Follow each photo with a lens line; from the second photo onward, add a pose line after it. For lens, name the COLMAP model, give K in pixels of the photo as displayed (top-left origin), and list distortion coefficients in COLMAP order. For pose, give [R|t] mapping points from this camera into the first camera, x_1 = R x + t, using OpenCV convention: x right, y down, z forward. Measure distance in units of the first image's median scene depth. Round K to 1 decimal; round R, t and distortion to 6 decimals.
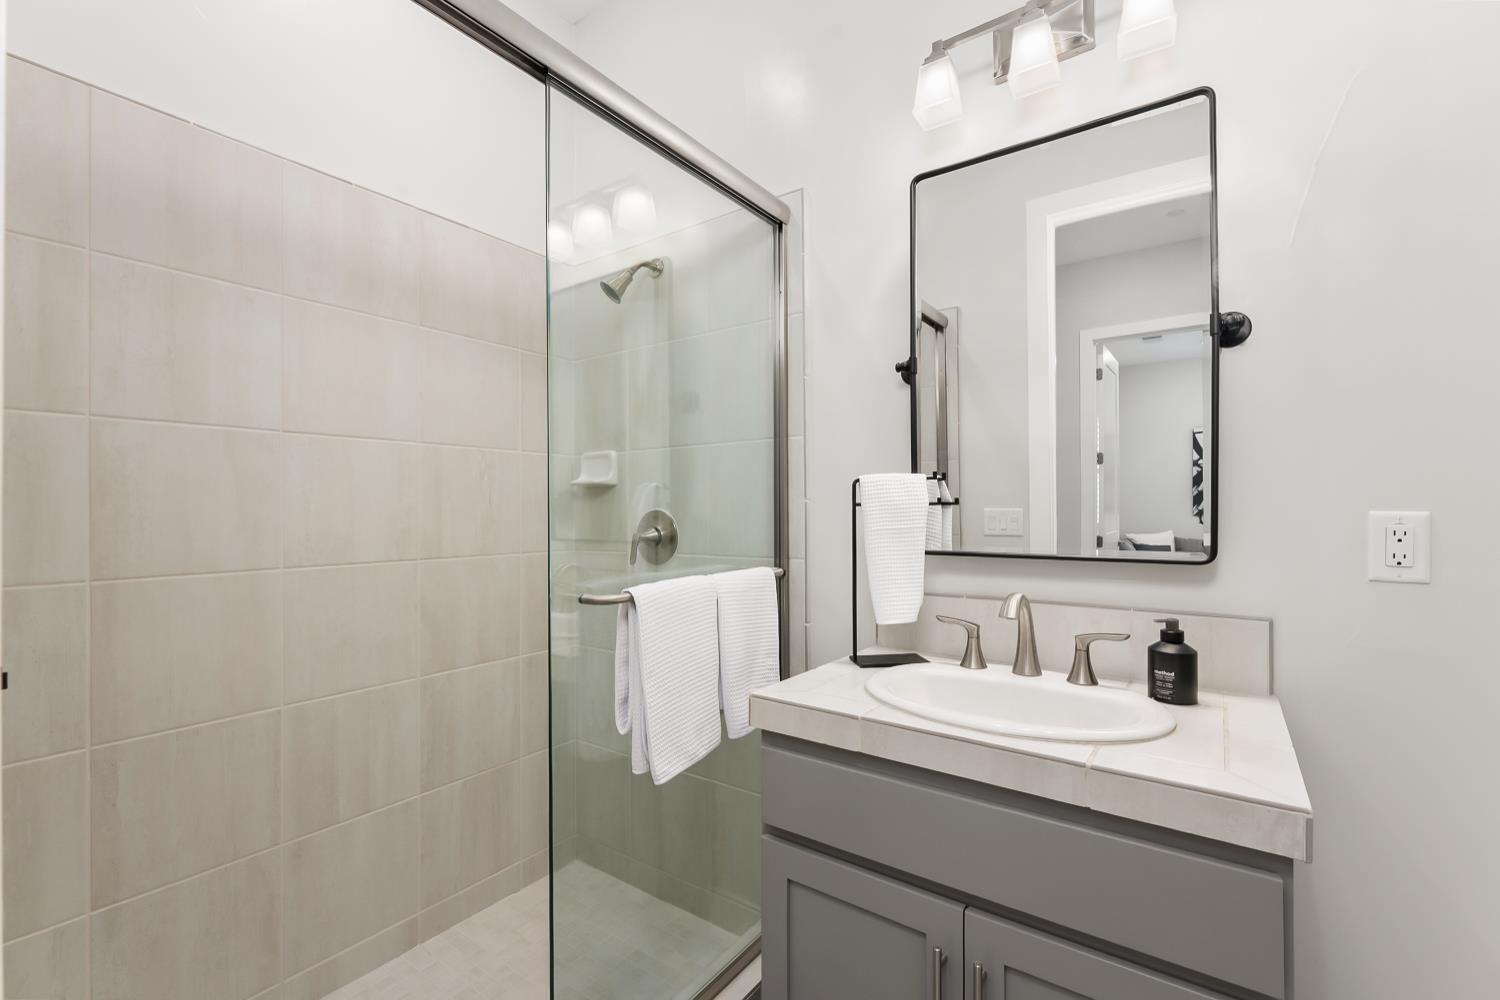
lens RADIAL K [[650.0, 0, 739.7], [0, 650.0, 504.7], [0, 0, 1]] dist [-0.011932, -0.000570]
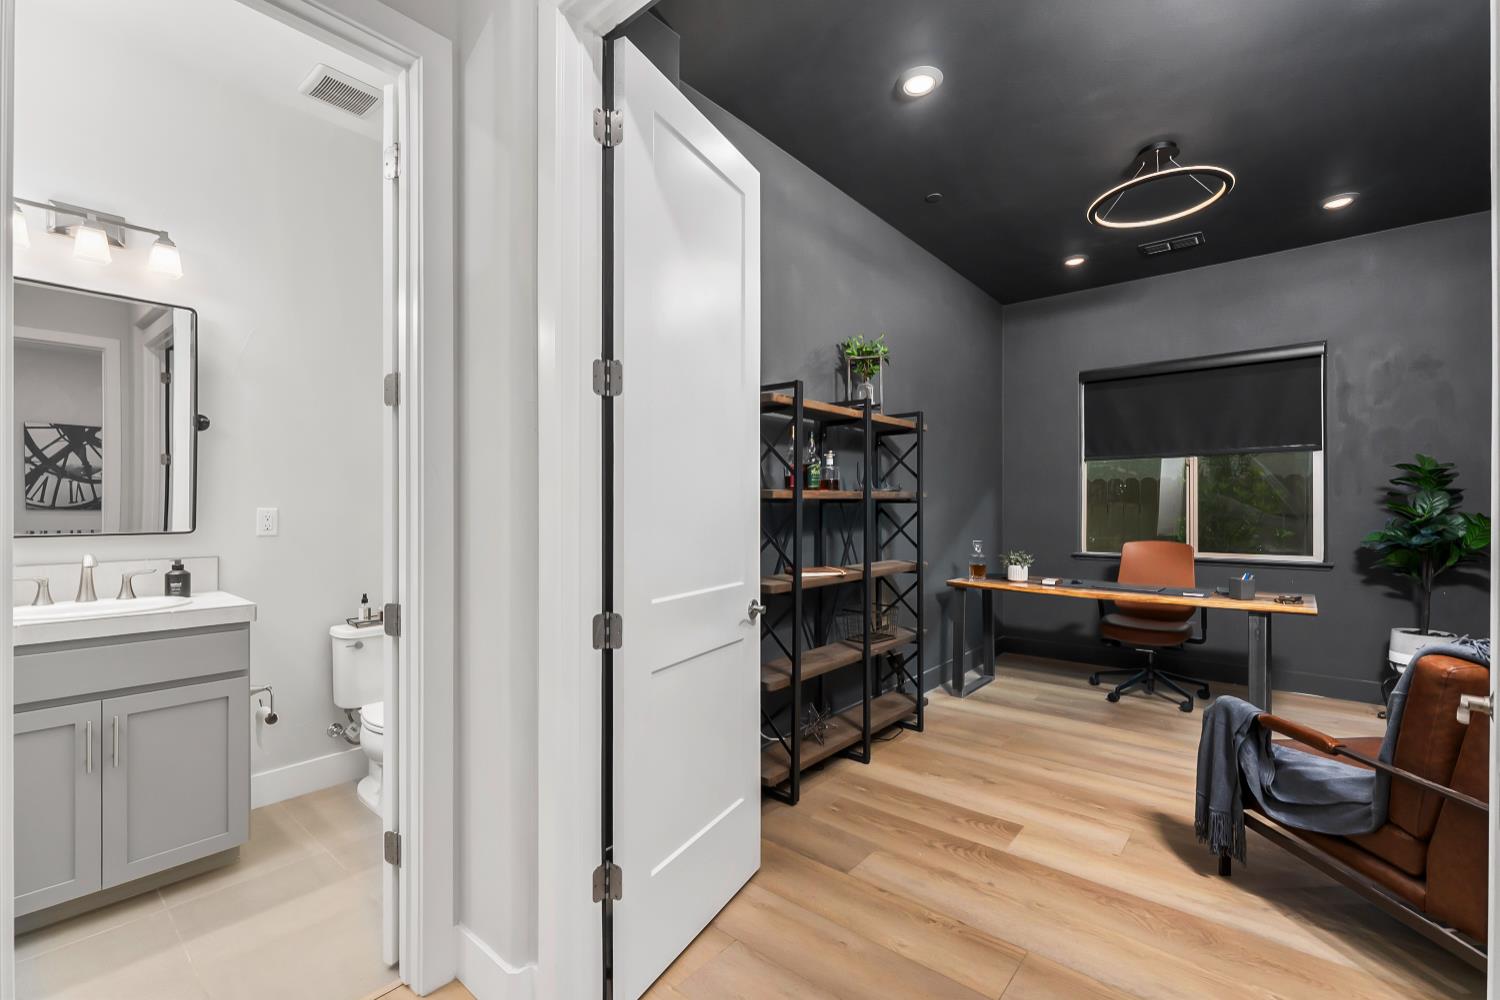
lens RADIAL K [[650.0, 0, 739.7], [0, 650.0, 504.7], [0, 0, 1]] dist [-0.011932, -0.000570]
pose [[0.083612, 0.005275, 0.996484, -1.235908], [-0.003870, 0.999980, -0.004969, 0.005206], [-0.996491, -0.003441, 0.083630, -0.968746]]
